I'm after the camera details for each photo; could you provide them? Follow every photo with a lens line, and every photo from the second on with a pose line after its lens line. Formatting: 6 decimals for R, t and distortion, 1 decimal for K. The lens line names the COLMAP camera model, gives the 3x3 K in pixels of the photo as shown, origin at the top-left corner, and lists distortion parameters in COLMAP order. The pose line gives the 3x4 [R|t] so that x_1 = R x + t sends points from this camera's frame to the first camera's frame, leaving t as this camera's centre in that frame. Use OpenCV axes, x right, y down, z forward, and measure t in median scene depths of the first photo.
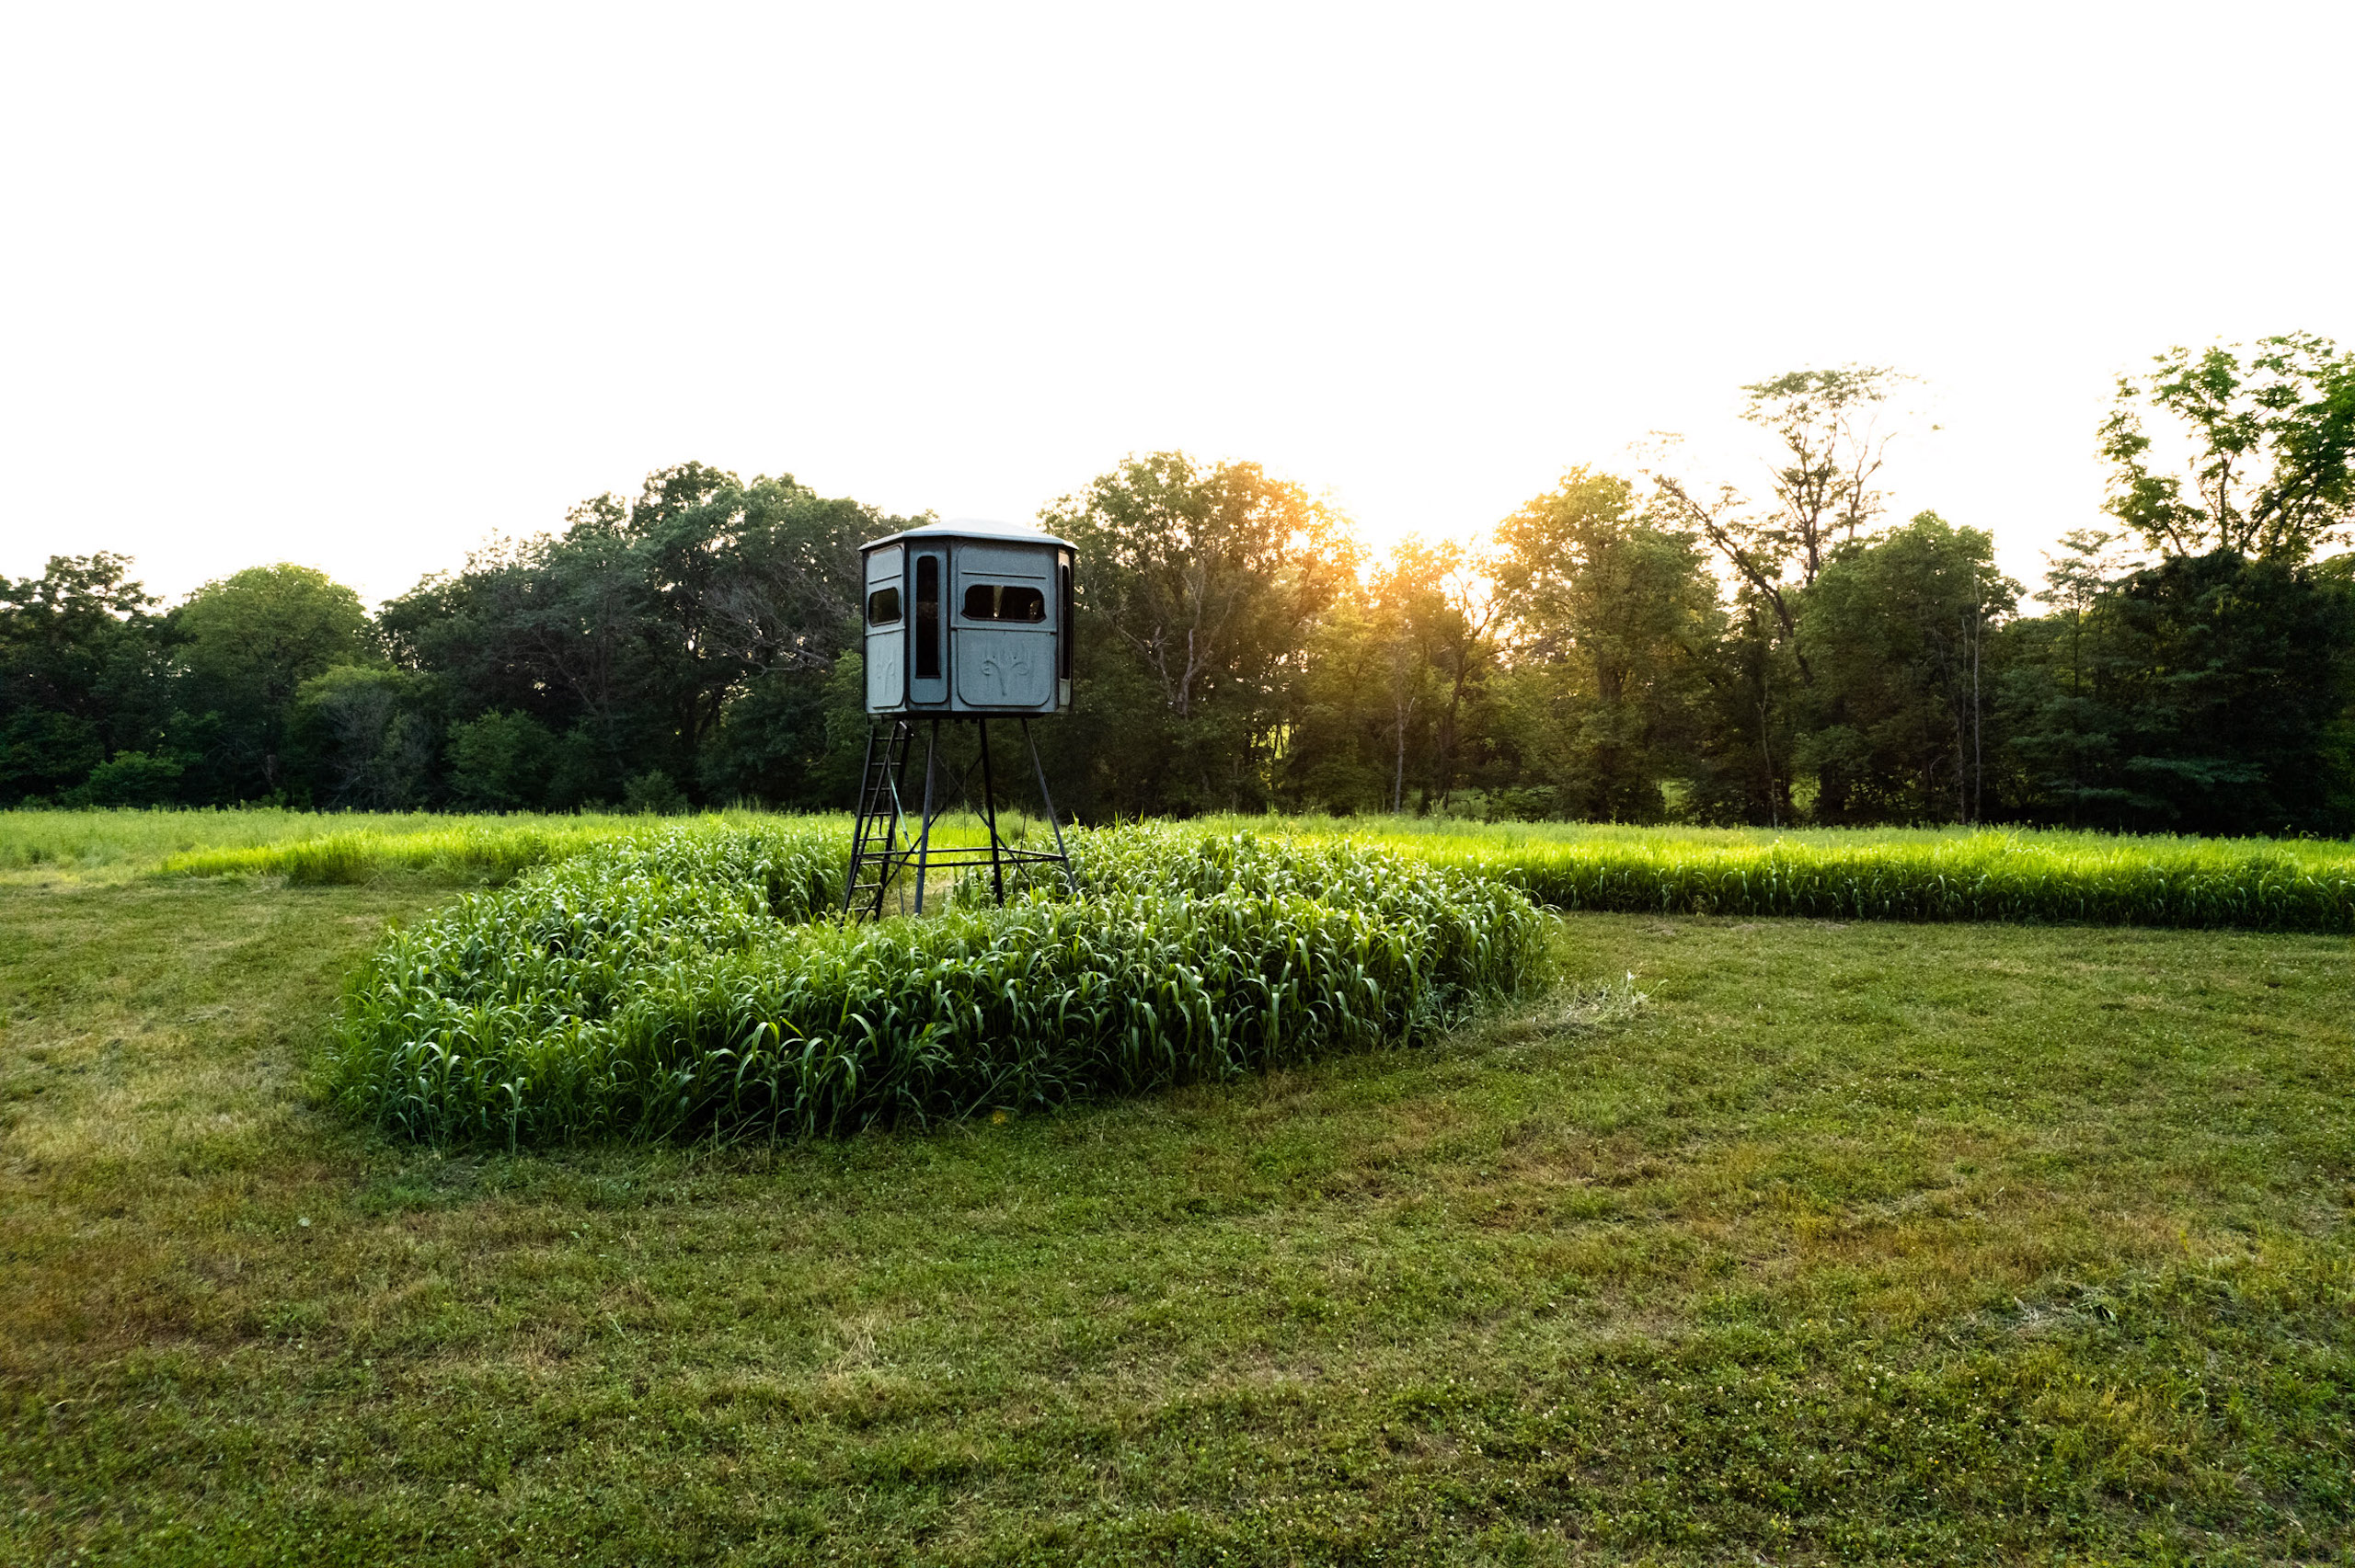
lens RADIAL K [[1508.0, 0, 1175.7], [0, 1508.0, 770.8], [0, 0, 1]] dist [-0.067091, 0.065020]
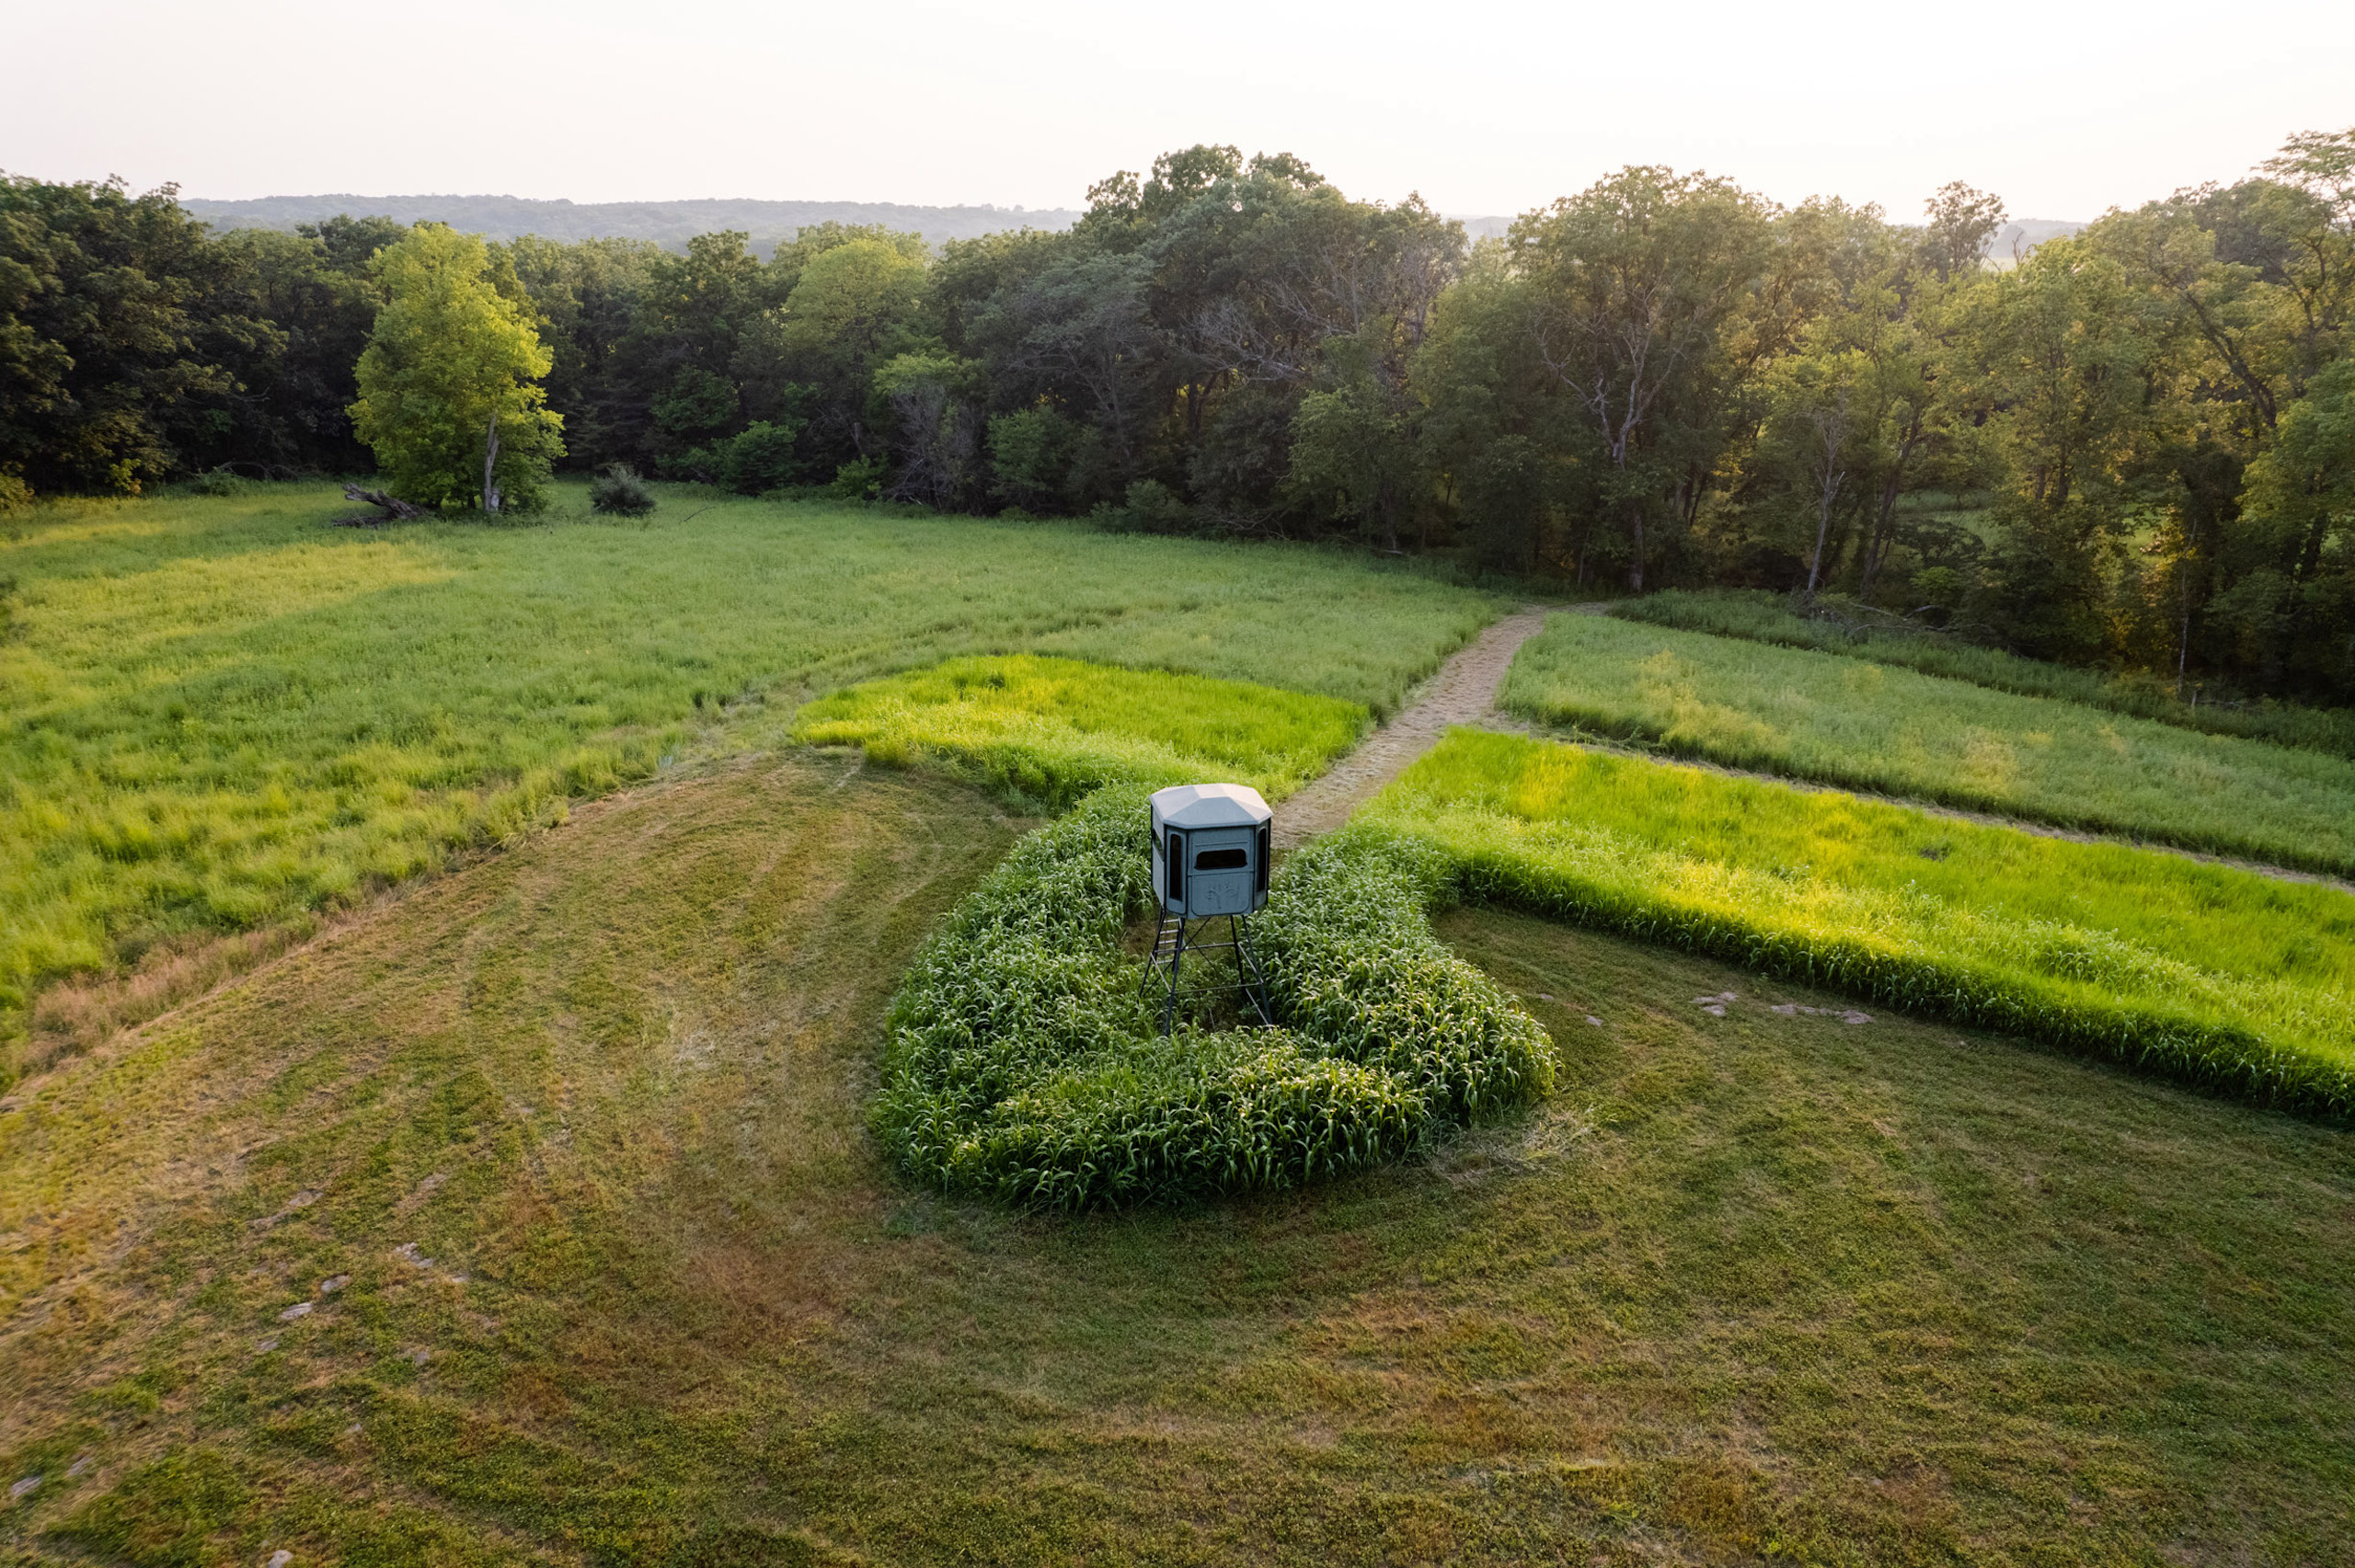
lens RADIAL K [[1508.0, 0, 1178.7], [0, 1508.0, 780.6], [0, 0, 1]] dist [-0.067091, 0.065020]
pose [[0.939328, 0.120444, -0.321178, 0.467840], [-0.013059, 0.948205, 0.317389, -0.911570], [0.342770, -0.293938, 0.892249, -0.633573]]
